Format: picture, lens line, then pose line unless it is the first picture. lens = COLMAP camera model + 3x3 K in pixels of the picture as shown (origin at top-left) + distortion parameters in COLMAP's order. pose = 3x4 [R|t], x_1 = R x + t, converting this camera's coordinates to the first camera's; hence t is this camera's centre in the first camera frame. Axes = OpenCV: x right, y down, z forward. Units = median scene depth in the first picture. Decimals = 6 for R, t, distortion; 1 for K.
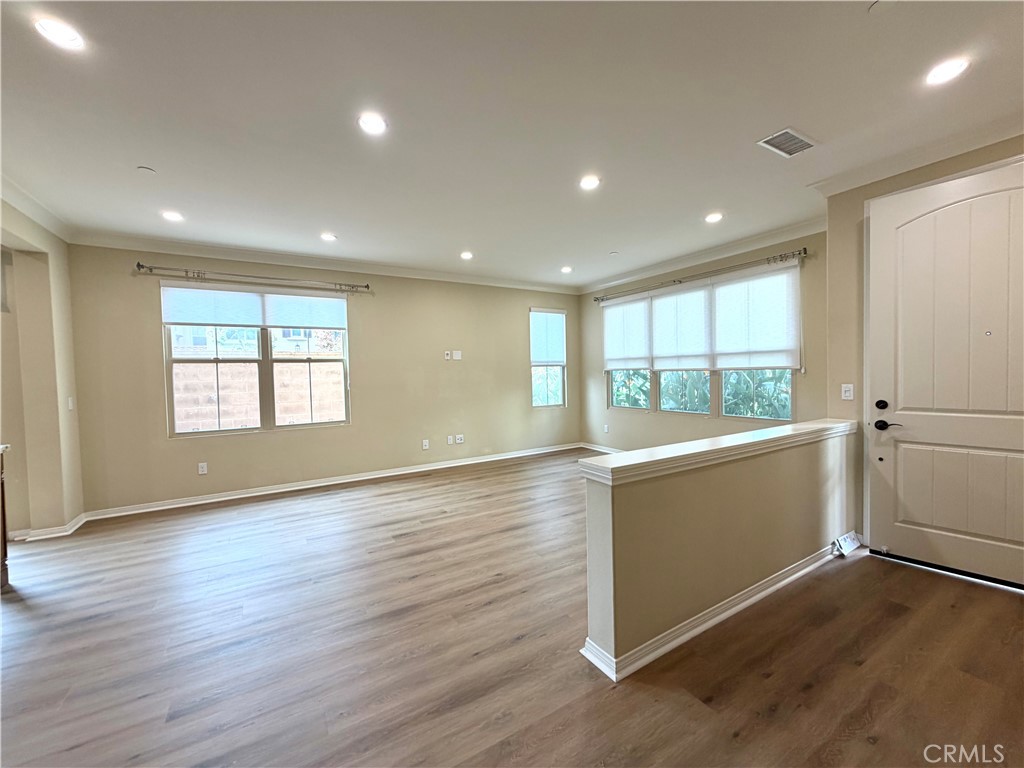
lens RADIAL K [[408.9, 0, 509.9], [0, 408.9, 384.8], [0, 0, 1]] dist [-0.000187, 0.000010]
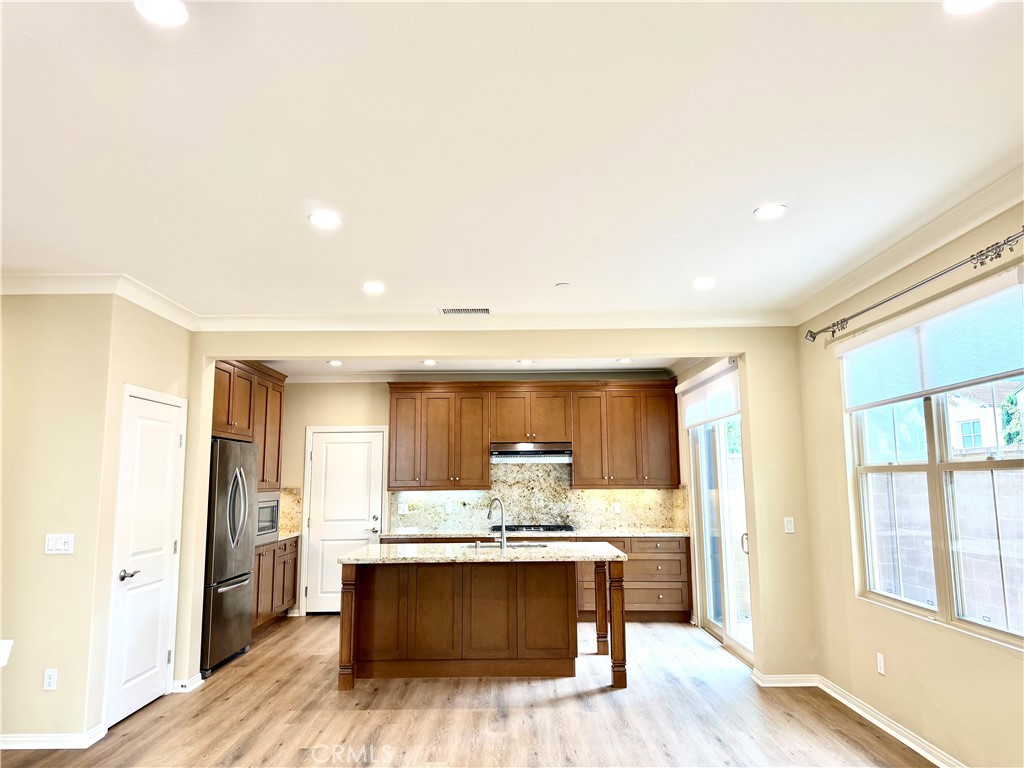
lens RADIAL K [[721.0, 0, 512.0], [0, 721.0, 384.0], [0, 0, 1]] dist [0.104226, -0.151288]
pose [[-0.517513, -0.084703, -0.851473, 0.465965], [-0.009078, 0.995576, -0.093520, -0.090328], [0.855627, -0.040668, -0.515992, 1.318624]]
